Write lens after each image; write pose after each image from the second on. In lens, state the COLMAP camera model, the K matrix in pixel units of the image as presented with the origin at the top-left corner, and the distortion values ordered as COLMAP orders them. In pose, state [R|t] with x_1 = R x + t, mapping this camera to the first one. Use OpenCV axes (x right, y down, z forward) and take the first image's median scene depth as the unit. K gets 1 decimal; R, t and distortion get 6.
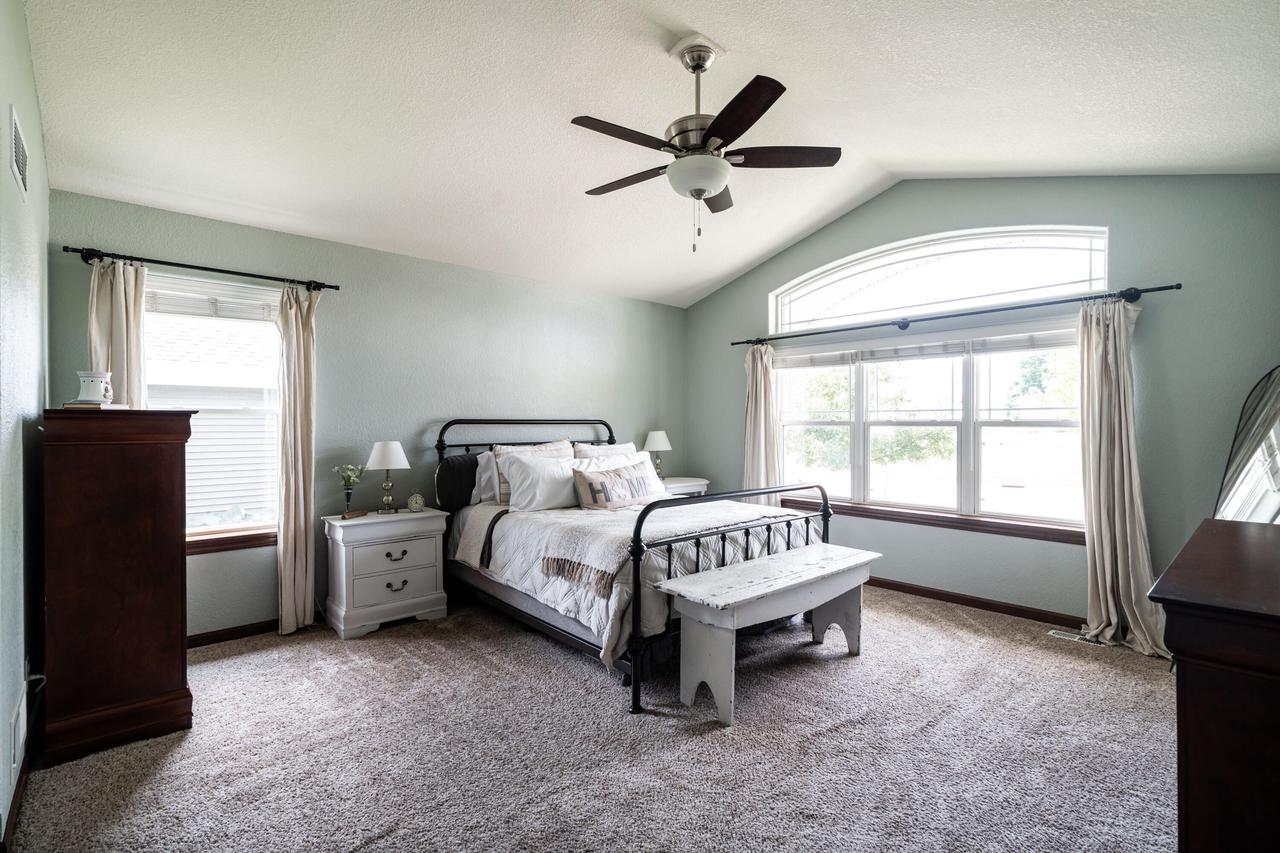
lens RADIAL K [[576.3, 0, 644.9], [0, 576.3, 427.3], [0, 0, 1]] dist [-0.018259, 0.006432]
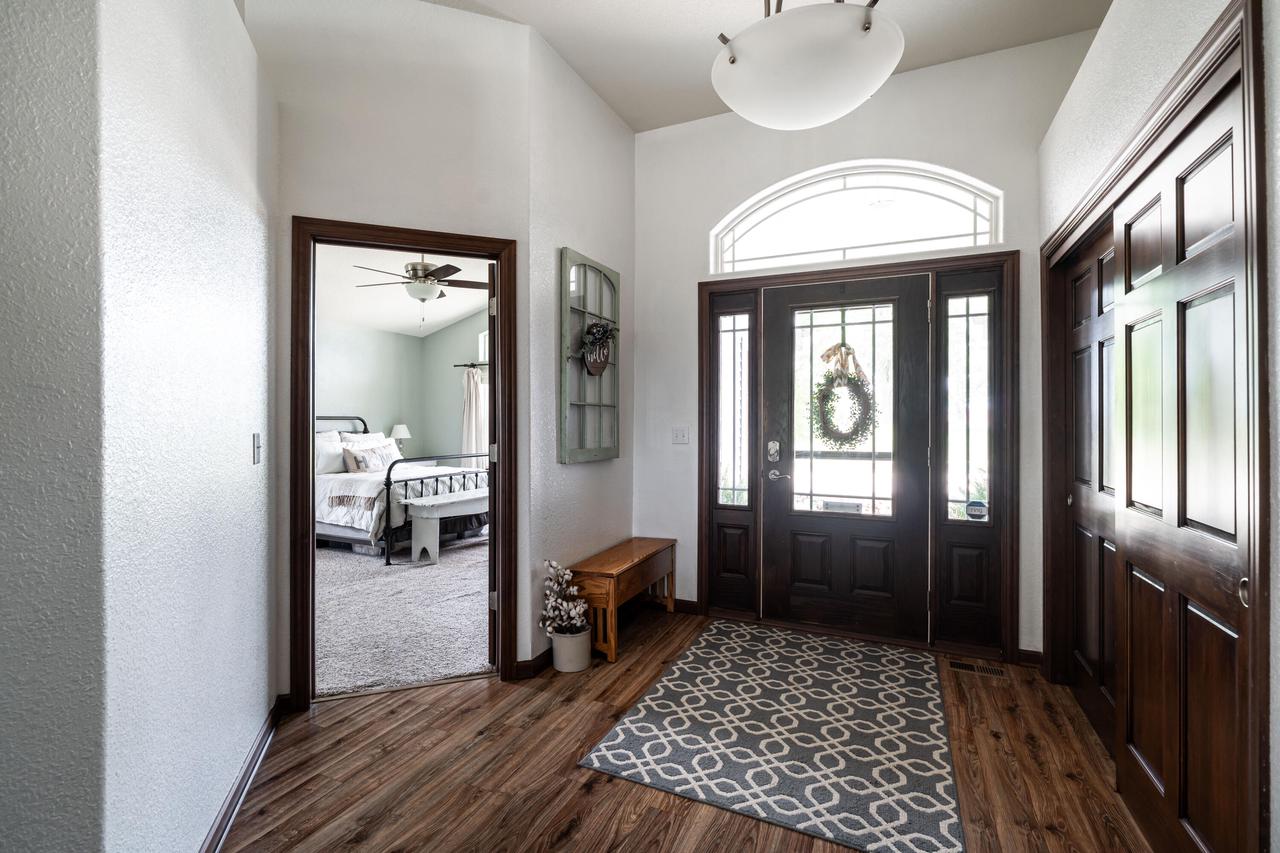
lens RADIAL K [[576.3, 0, 632.0], [0, 576.3, 422.8], [0, 0, 1]] dist [-0.018259, 0.006432]
pose [[0.920118, 0.001901, 0.391636, -0.014291], [-0.002207, 0.999998, 0.000333, 0.000627], [-0.391634, -0.001171, 0.920120, -0.977857]]
